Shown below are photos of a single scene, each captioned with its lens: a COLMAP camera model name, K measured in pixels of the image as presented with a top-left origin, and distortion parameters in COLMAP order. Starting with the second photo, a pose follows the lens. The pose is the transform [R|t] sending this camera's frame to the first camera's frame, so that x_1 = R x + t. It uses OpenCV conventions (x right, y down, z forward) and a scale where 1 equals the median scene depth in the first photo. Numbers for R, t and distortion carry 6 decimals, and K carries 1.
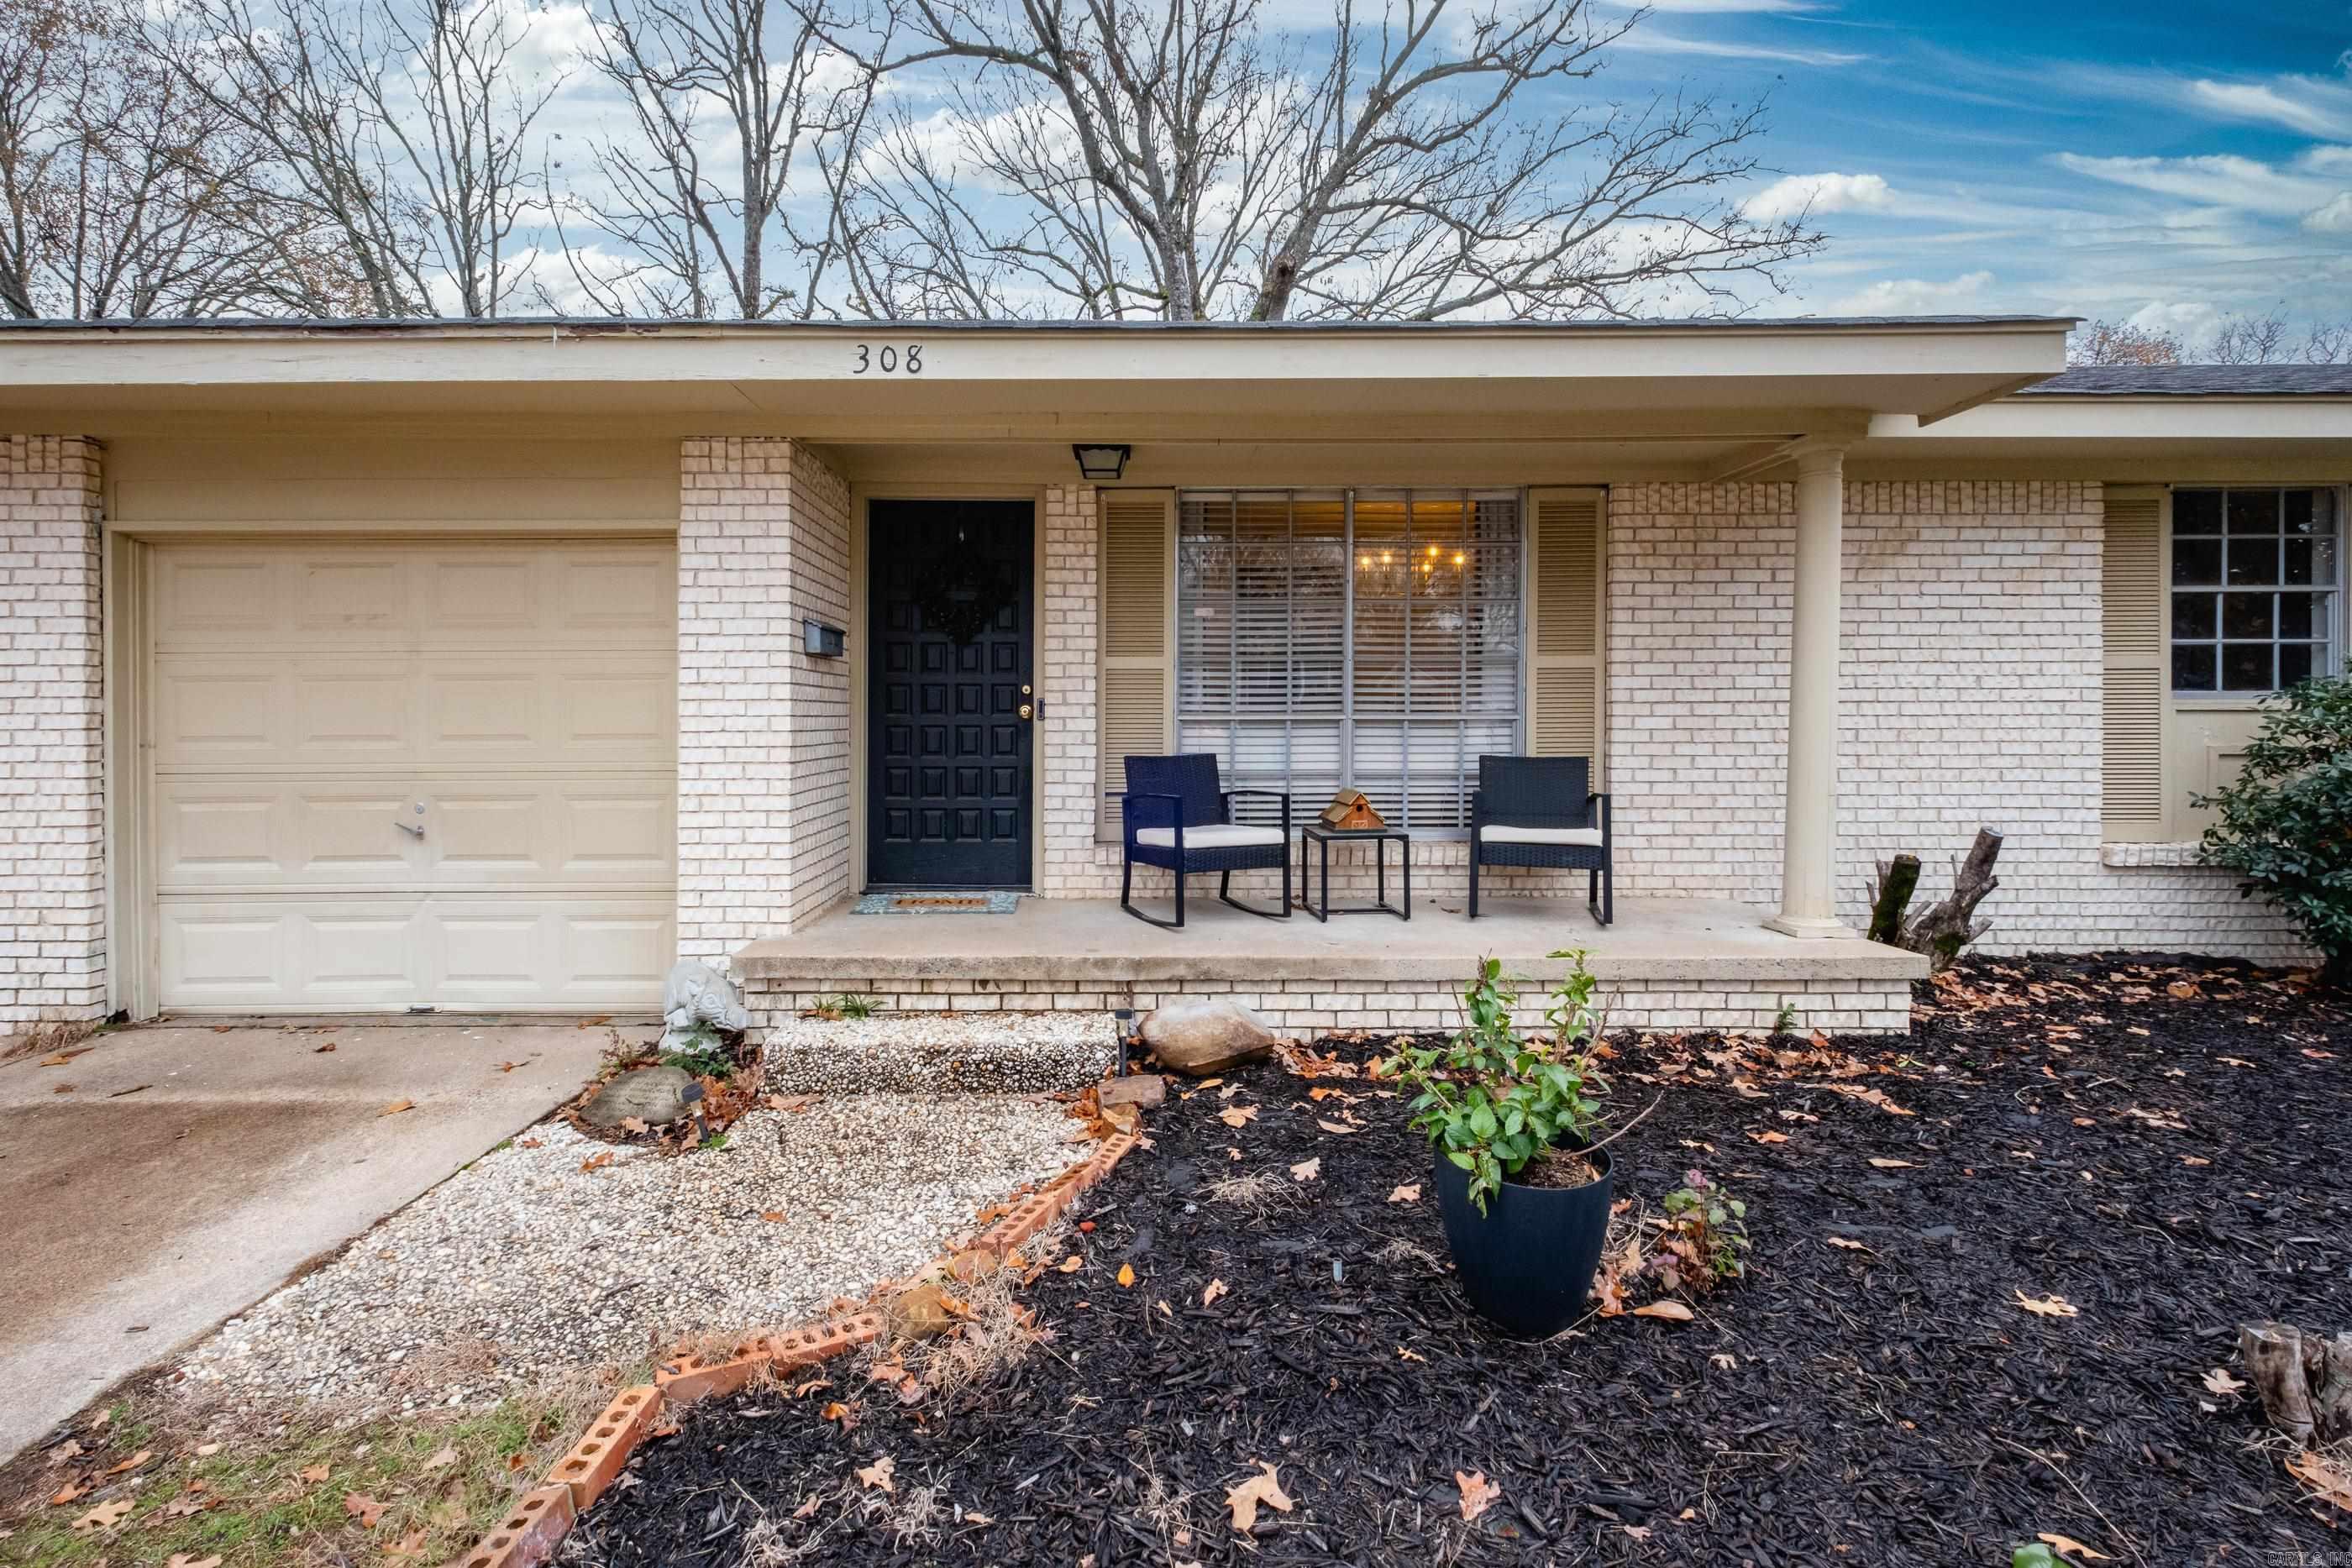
lens RADIAL K [[993.6, 0, 1101.8], [0, 993.6, 782.7], [0, 0, 1]] dist [0.005185, -0.002236]
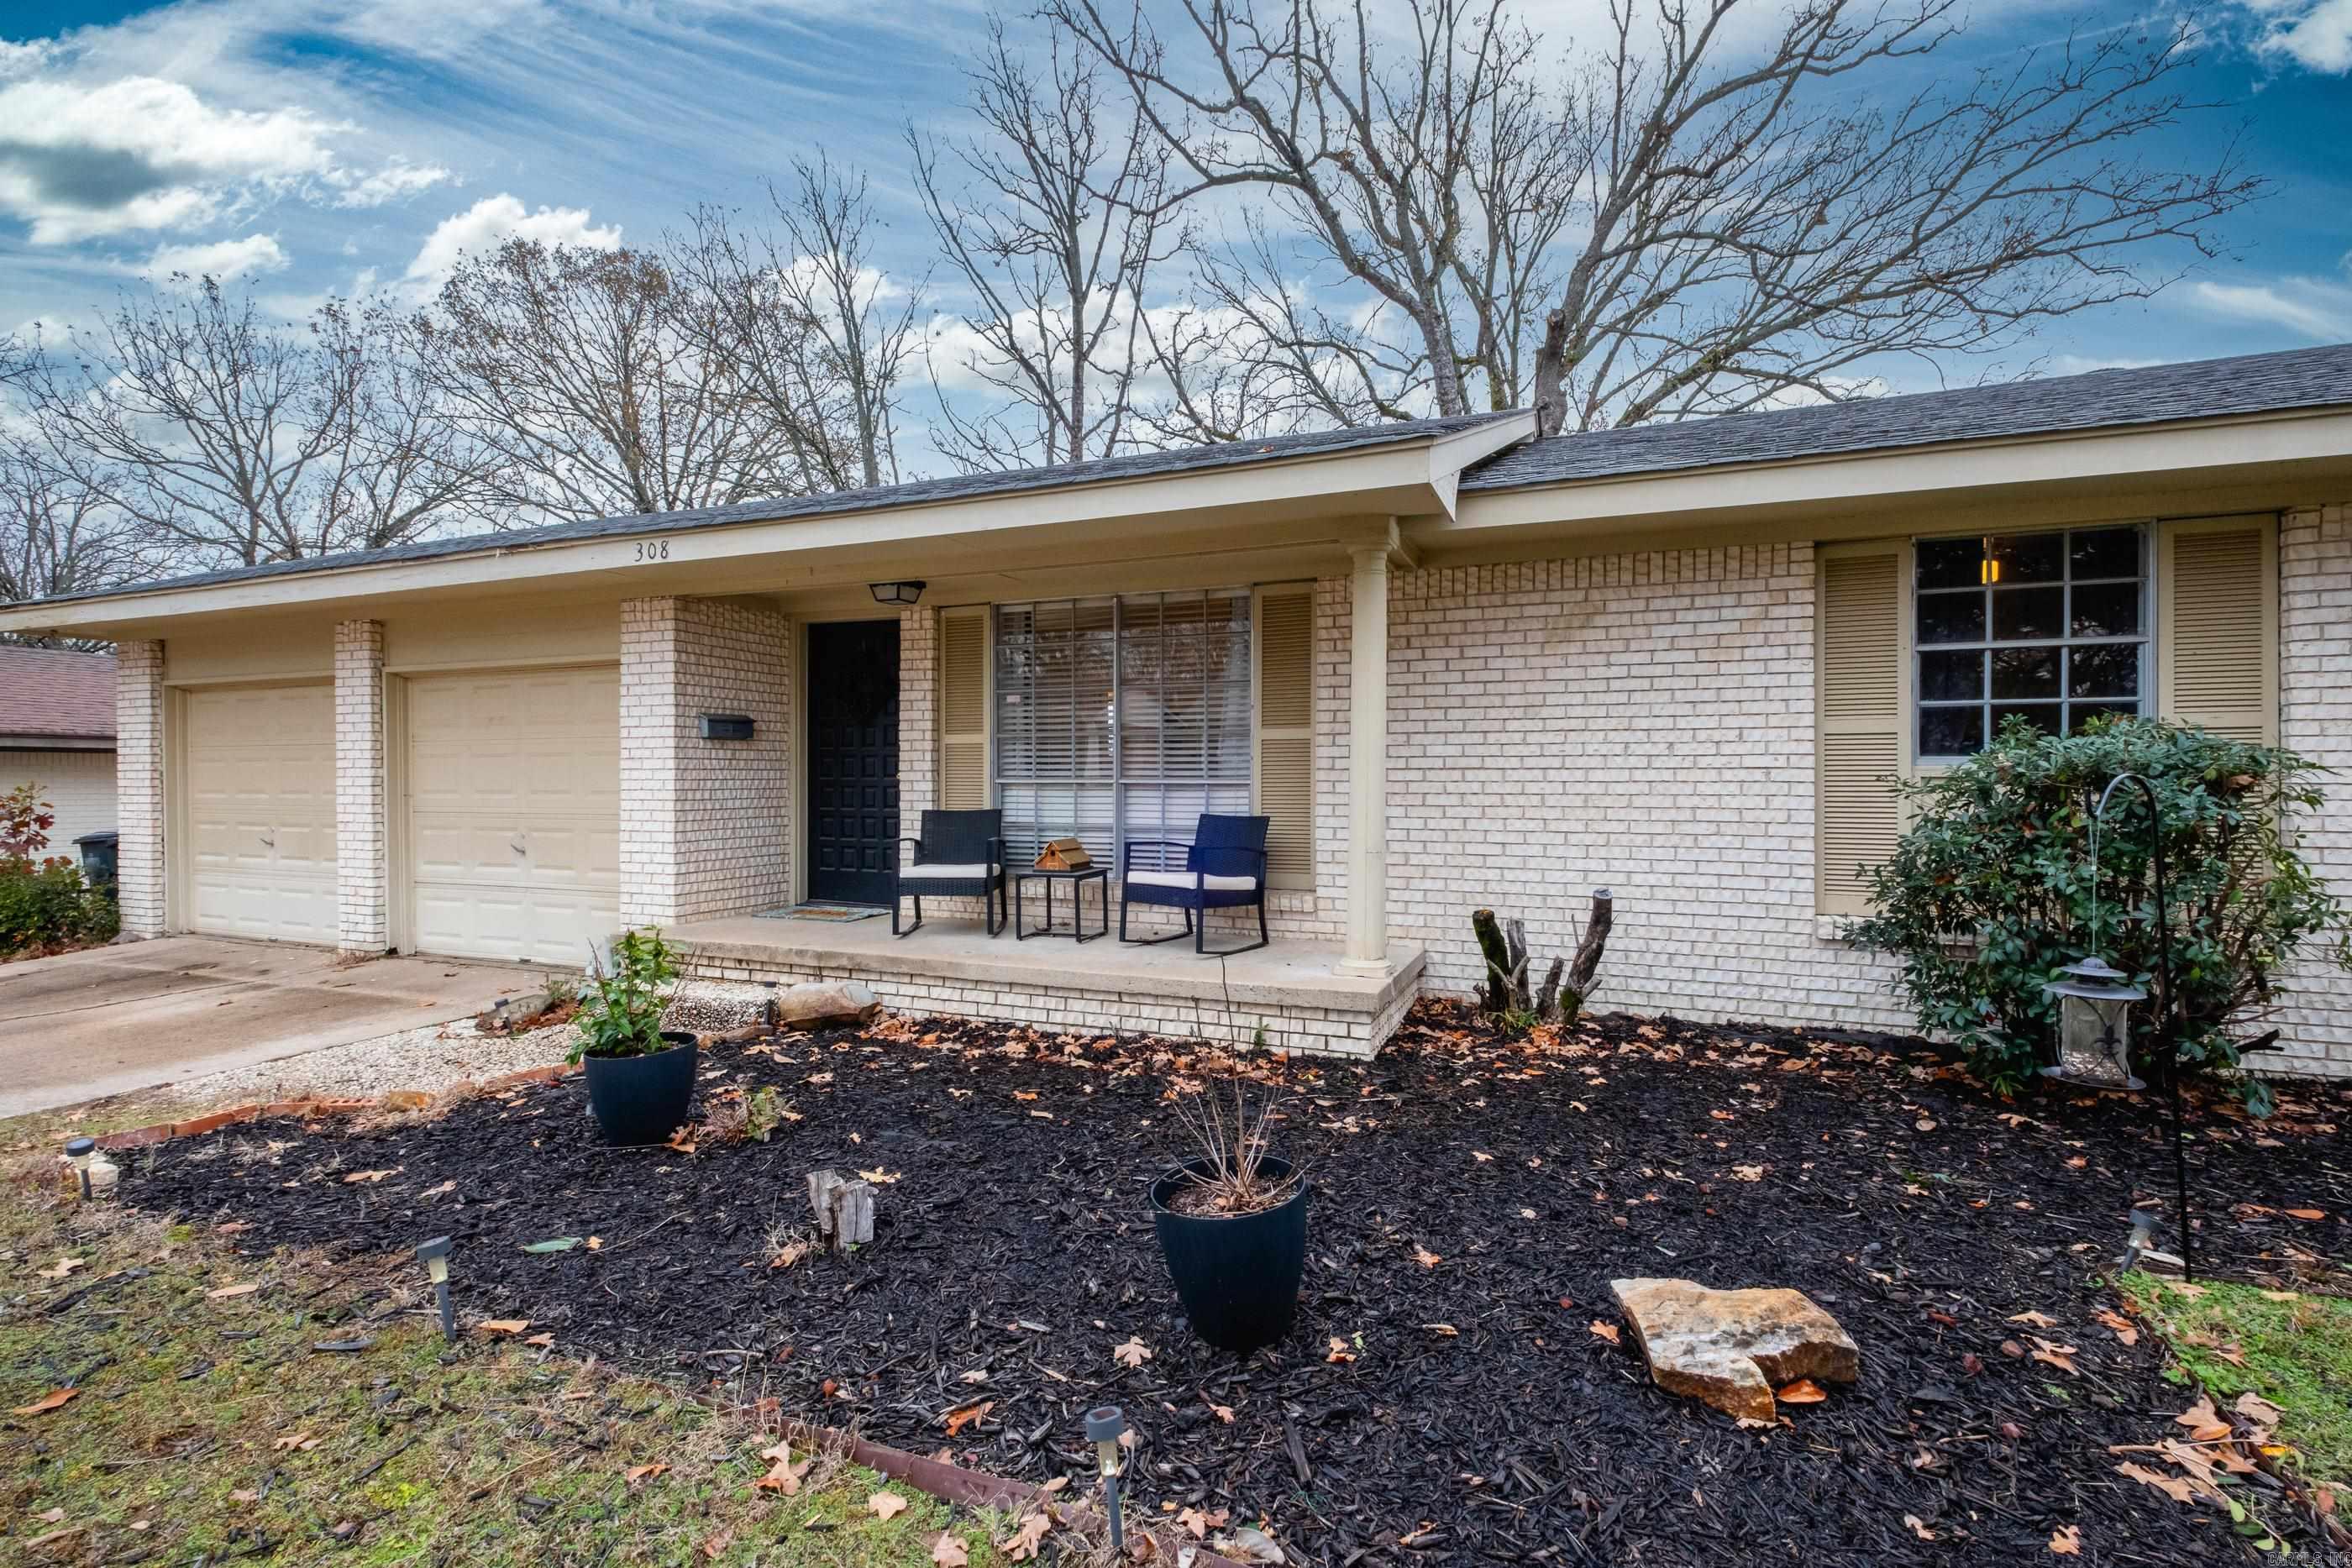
lens RADIAL K [[993.6, 0, 1250.6], [0, 993.6, 838.1], [0, 0, 1]] dist [0.005185, -0.002236]
pose [[0.939265, 0.023828, -0.342366, 0.850291], [-0.024230, 0.999702, 0.003103, -0.003377], [0.342338, 0.005381, 0.939562, -0.098867]]
